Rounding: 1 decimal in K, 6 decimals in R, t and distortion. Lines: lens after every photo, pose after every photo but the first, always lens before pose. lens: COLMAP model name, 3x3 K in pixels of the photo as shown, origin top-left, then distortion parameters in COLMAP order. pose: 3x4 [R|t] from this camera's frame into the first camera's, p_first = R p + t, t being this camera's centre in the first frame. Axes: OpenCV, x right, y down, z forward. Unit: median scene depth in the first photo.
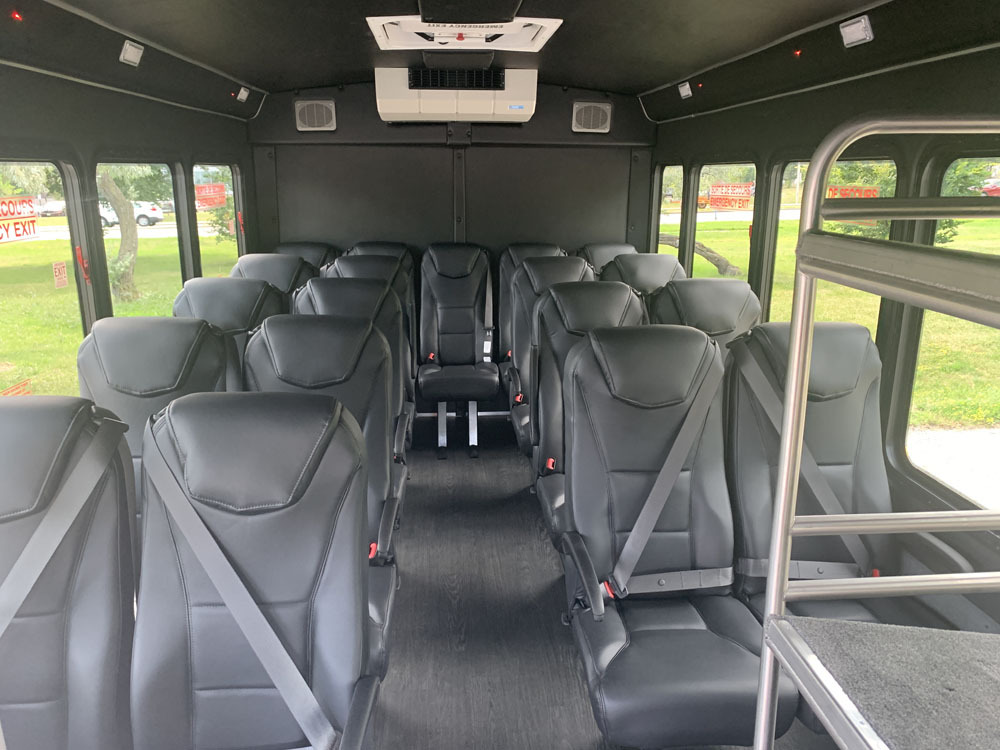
lens RADIAL K [[767.3, 0, 488.1], [0, 767.3, 369.1], [0, 0, 1]] dist [0.020161, -0.000412]
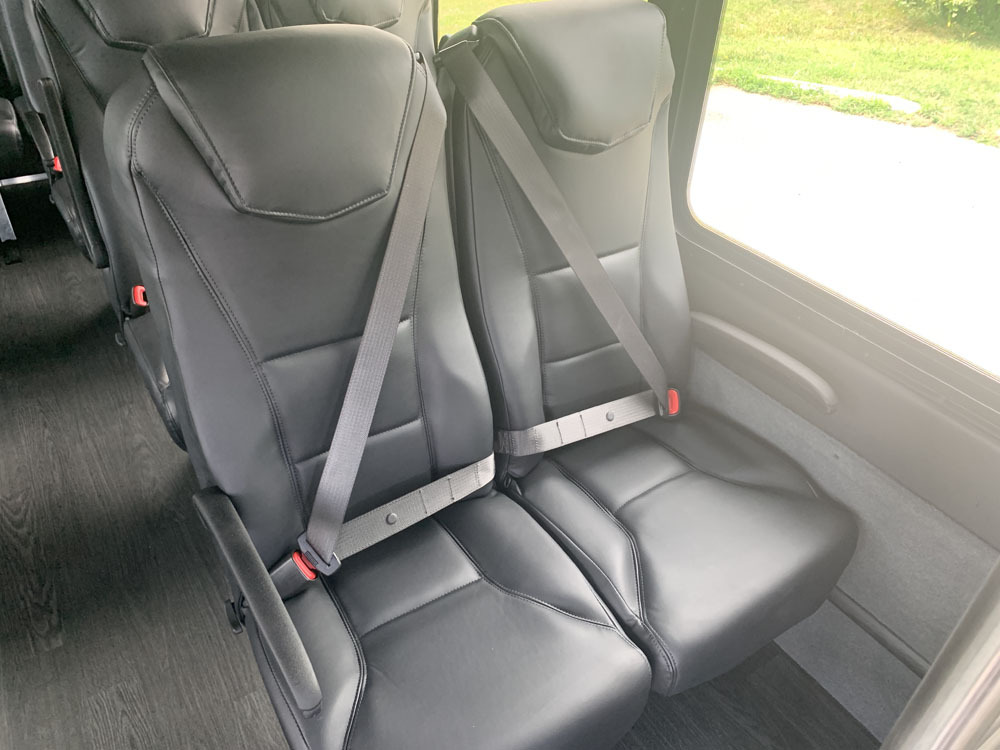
lens RADIAL K [[767.3, 0, 488.1], [0, 767.3, 369.1], [0, 0, 1]] dist [0.020161, -0.000412]
pose [[0.875209, -0.255085, 0.411023, 0.079971], [0.084865, 0.917457, 0.388678, -0.039760], [-0.476242, -0.305293, 0.824615, 0.517179]]
